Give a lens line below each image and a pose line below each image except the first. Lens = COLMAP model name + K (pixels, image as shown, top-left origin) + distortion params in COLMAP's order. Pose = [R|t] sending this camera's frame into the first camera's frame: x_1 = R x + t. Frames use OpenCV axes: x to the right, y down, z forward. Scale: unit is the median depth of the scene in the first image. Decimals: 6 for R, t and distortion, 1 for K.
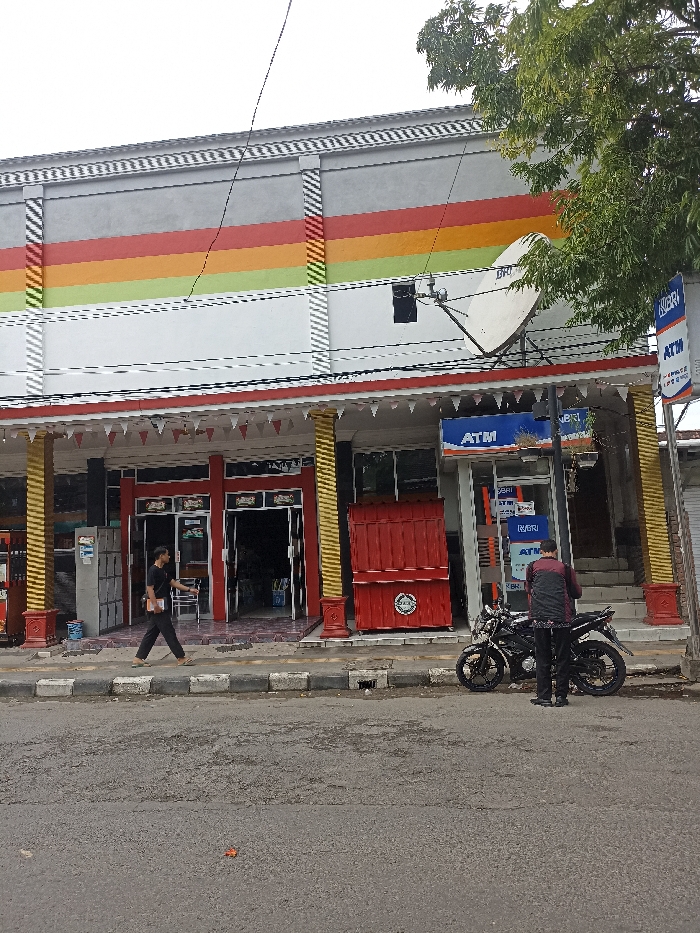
lens RADIAL K [[674.7, 0, 350.6], [0, 674.7, 471.6], [0, 0, 1]] dist [0.026459, -0.000692]
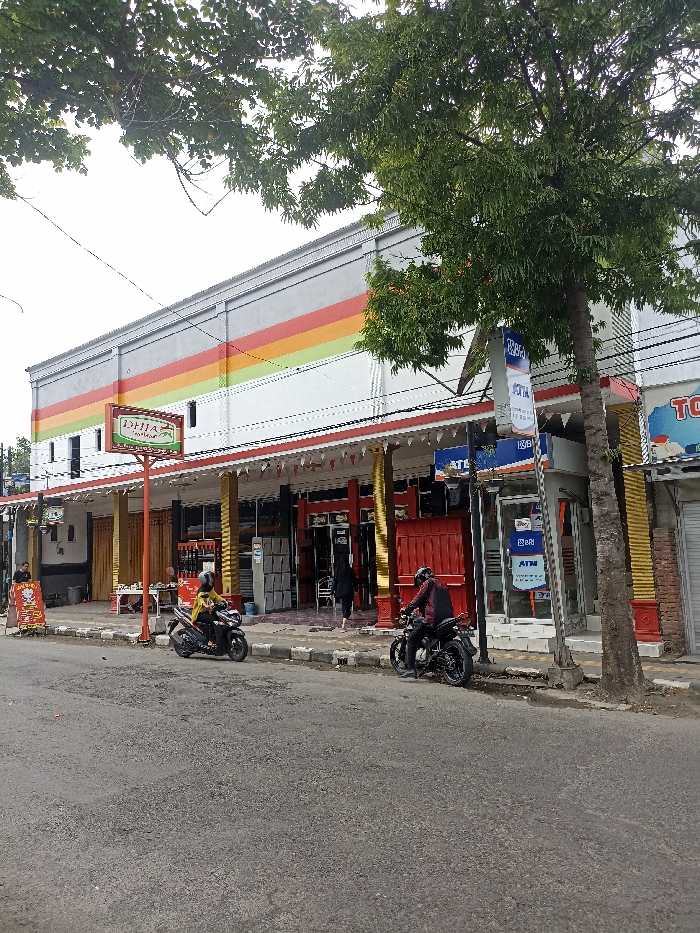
lens RADIAL K [[696.5, 0, 350.0], [0, 696.5, 466.5], [0, 0, 1]] dist [0.008349, -0.000789]
pose [[0.817407, -0.052380, -0.573675, 0.617364], [0.053695, 0.998450, -0.014656, -0.033759], [0.573553, -0.018824, 0.818952, -0.076539]]
